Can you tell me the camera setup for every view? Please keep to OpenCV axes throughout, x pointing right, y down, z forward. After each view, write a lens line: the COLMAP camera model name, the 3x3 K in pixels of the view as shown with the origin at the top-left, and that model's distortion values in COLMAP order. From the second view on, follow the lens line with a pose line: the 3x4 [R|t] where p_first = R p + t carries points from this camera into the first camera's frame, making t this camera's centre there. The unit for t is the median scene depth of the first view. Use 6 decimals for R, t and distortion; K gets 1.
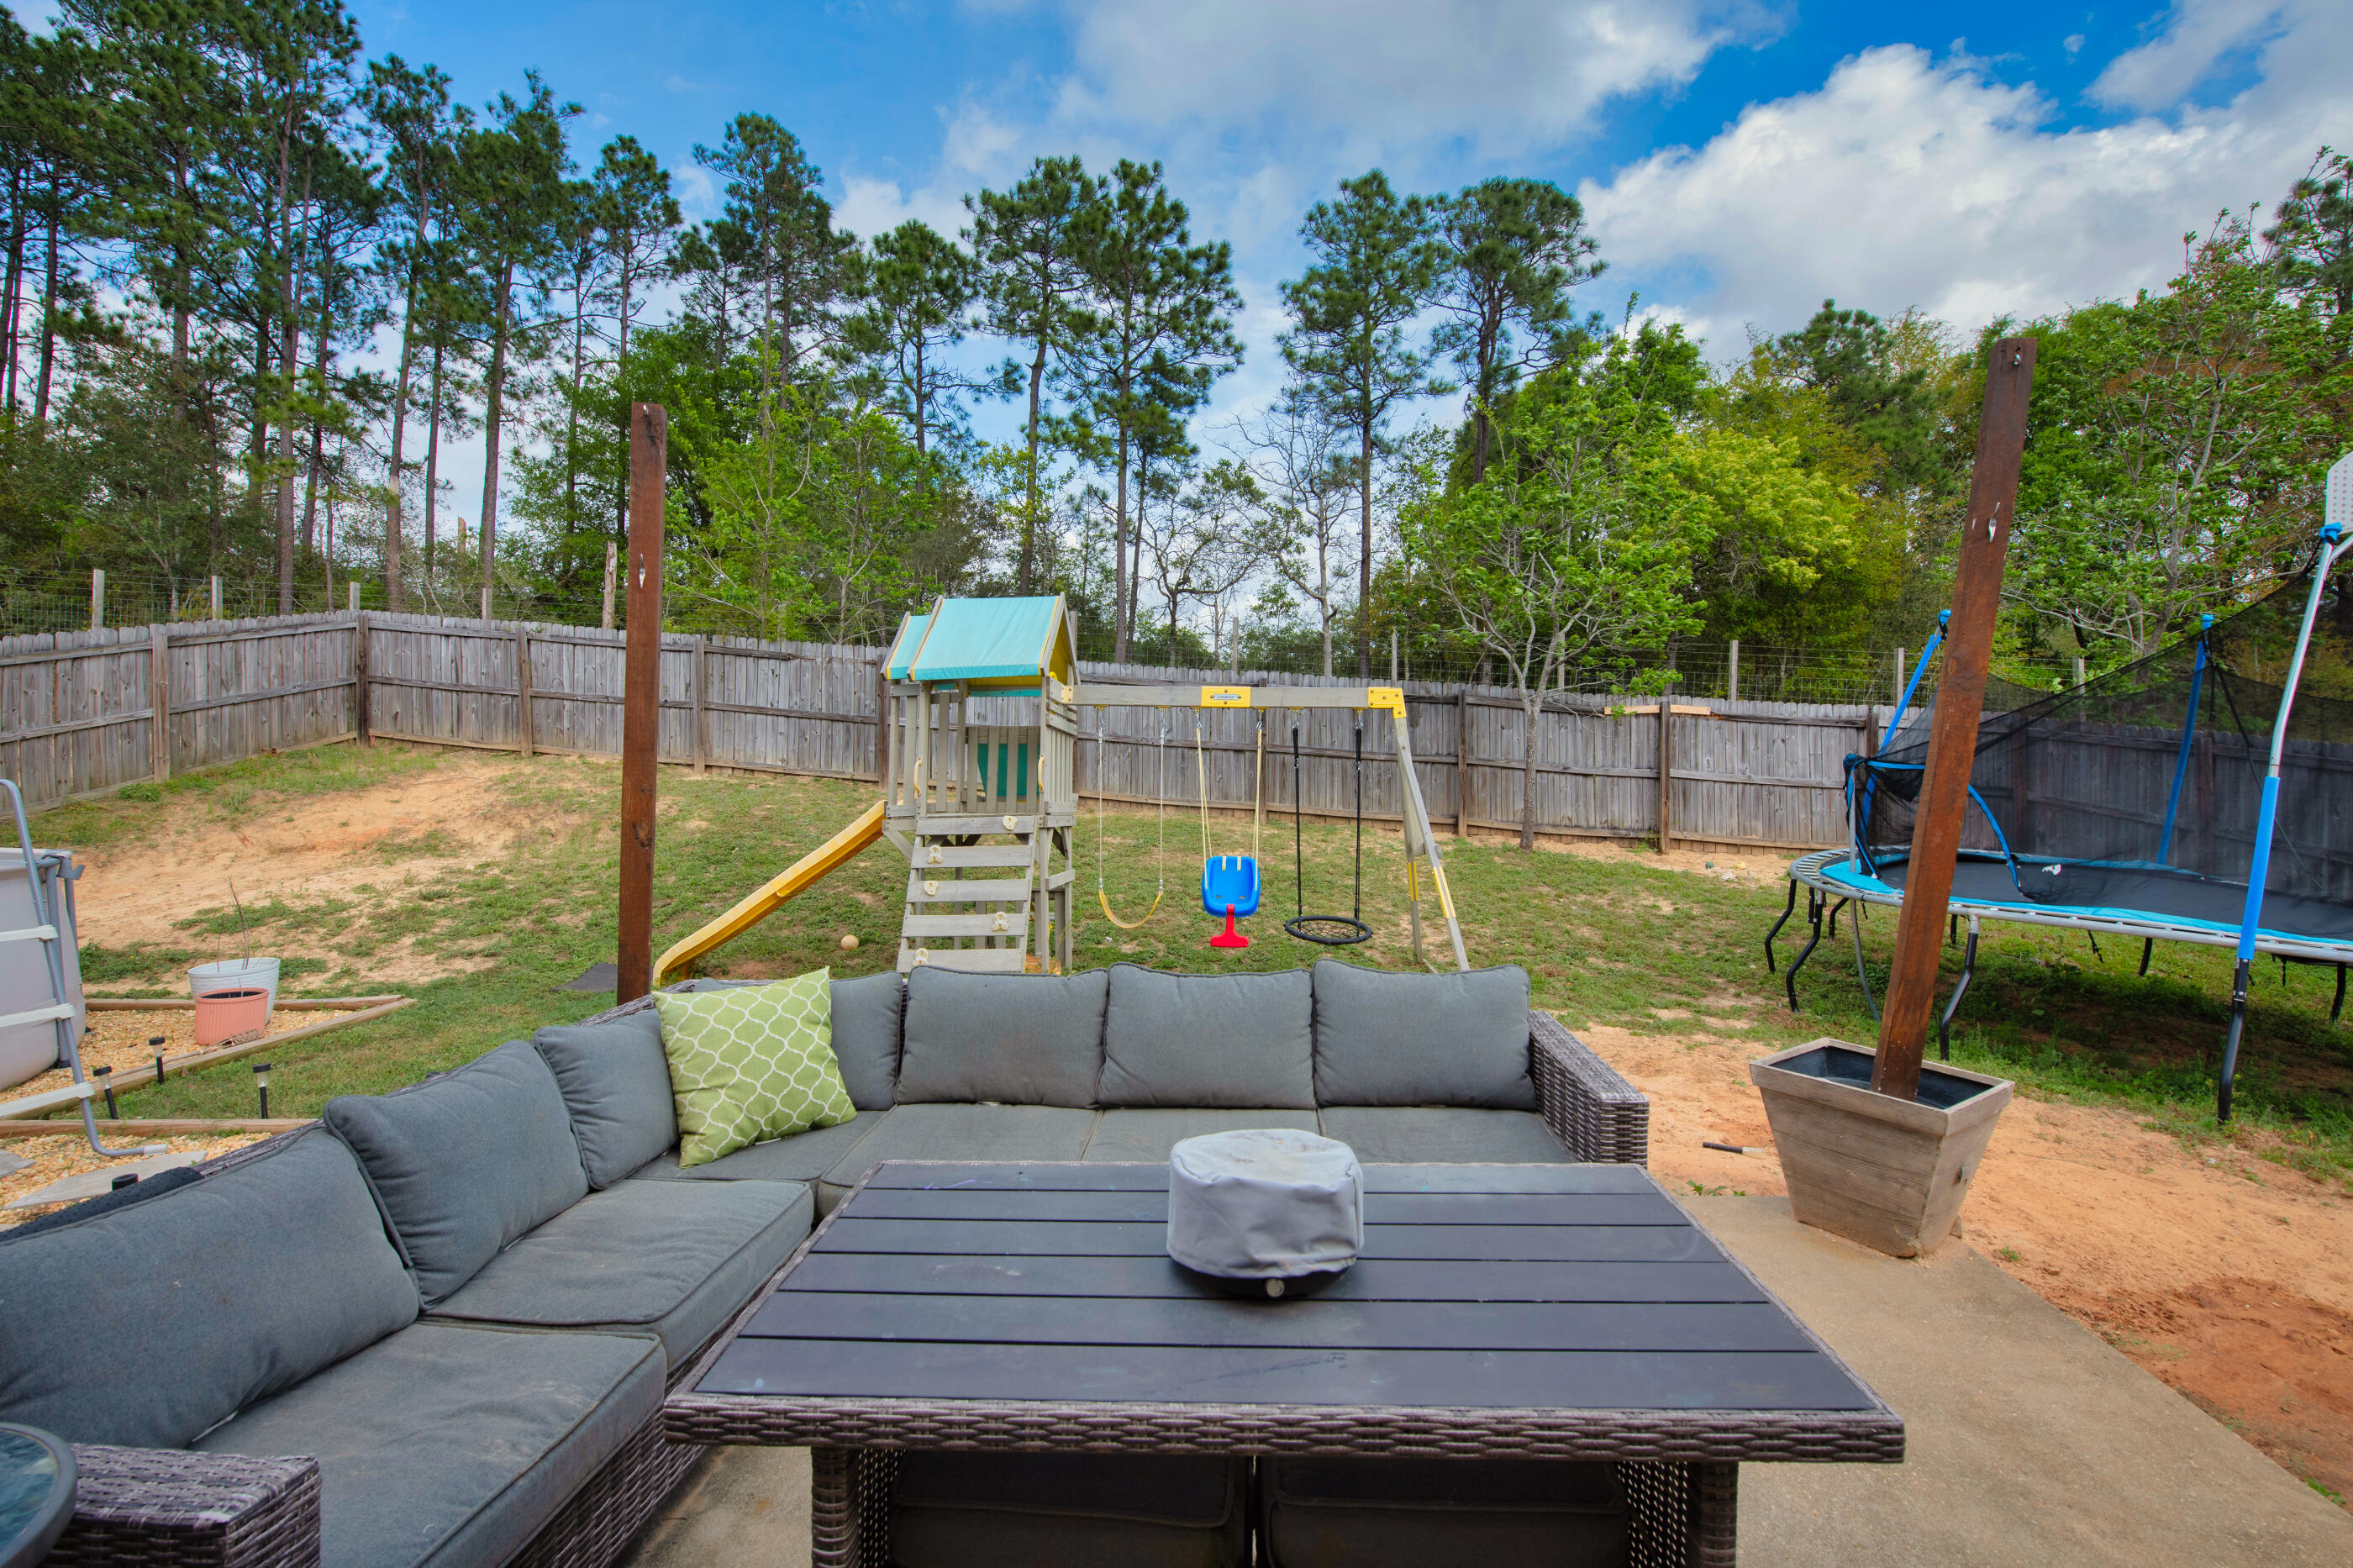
lens RADIAL K [[953.9, 0, 1176.5], [0, 953.9, 784.0], [0, 0, 1]] dist [-0.039300, 0.012532]
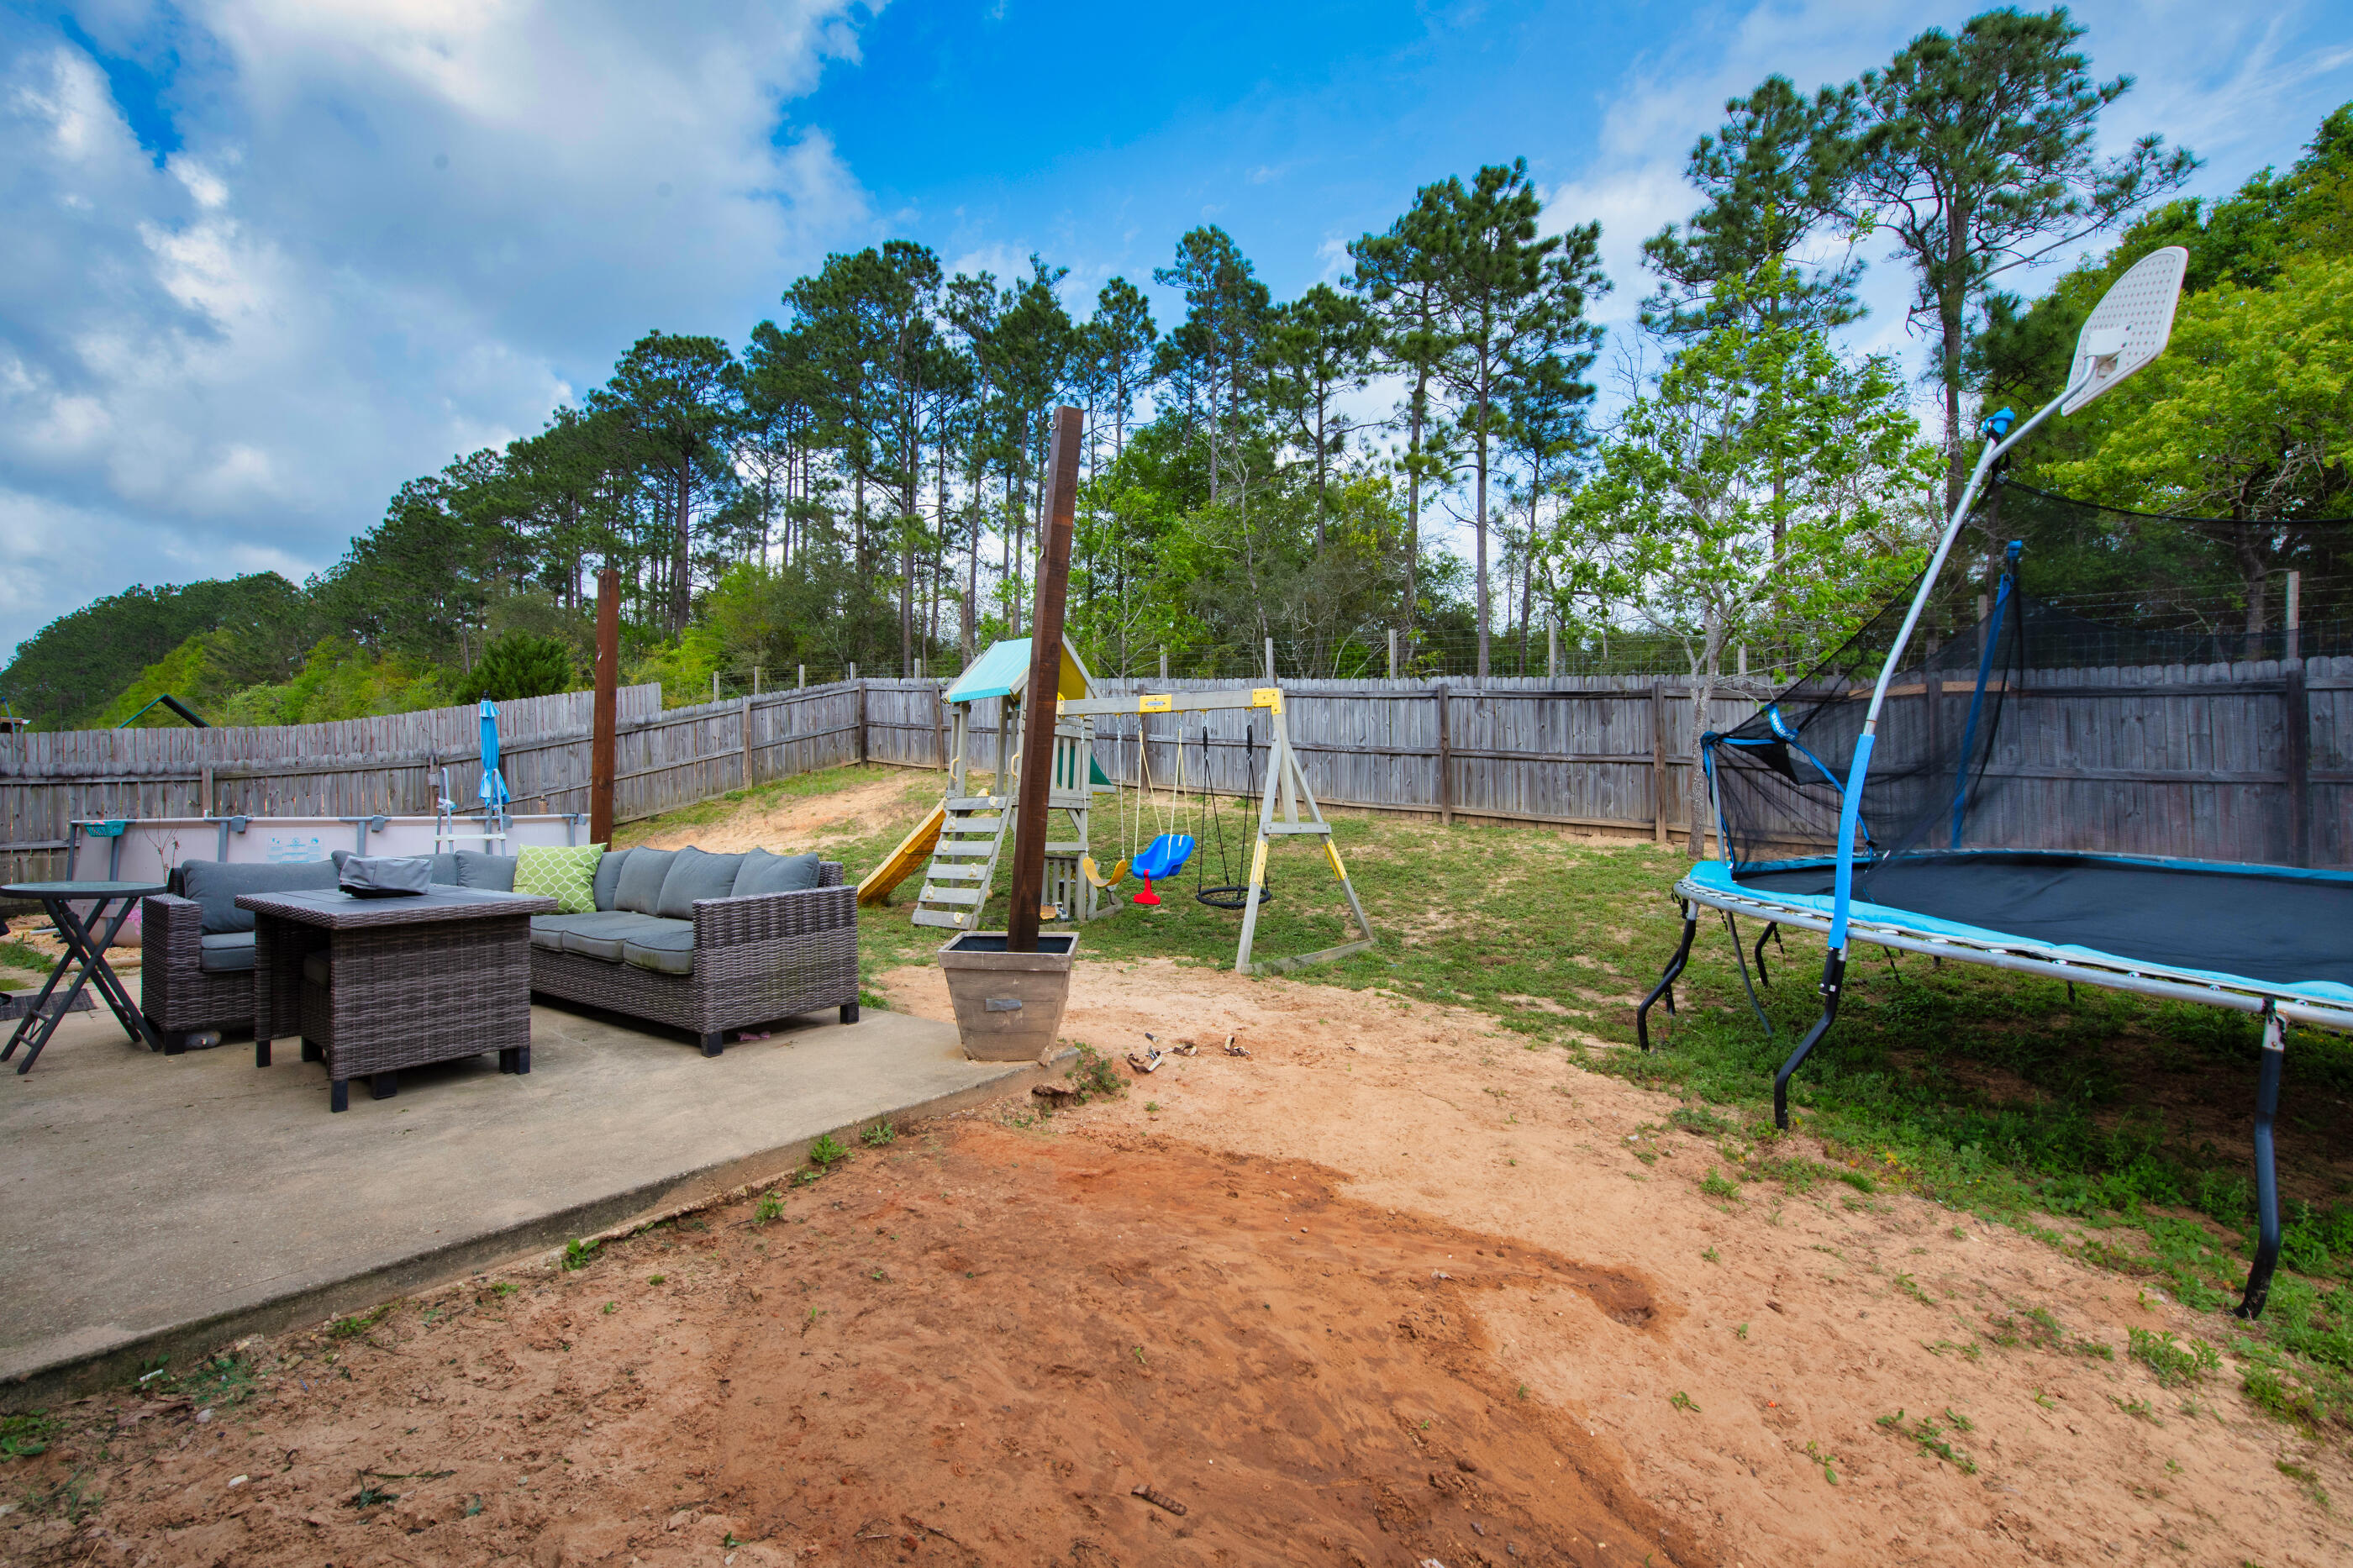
lens RADIAL K [[940.6, 0, 1176.5], [0, 940.6, 805.3], [0, 0, 1]] dist [0.003161, 0.000363]
pose [[0.841958, 0.000476, -0.539543, 0.204466], [-0.002667, 0.999991, -0.003279, 0.012548], [0.539536, 0.004200, 0.841952, -0.008096]]
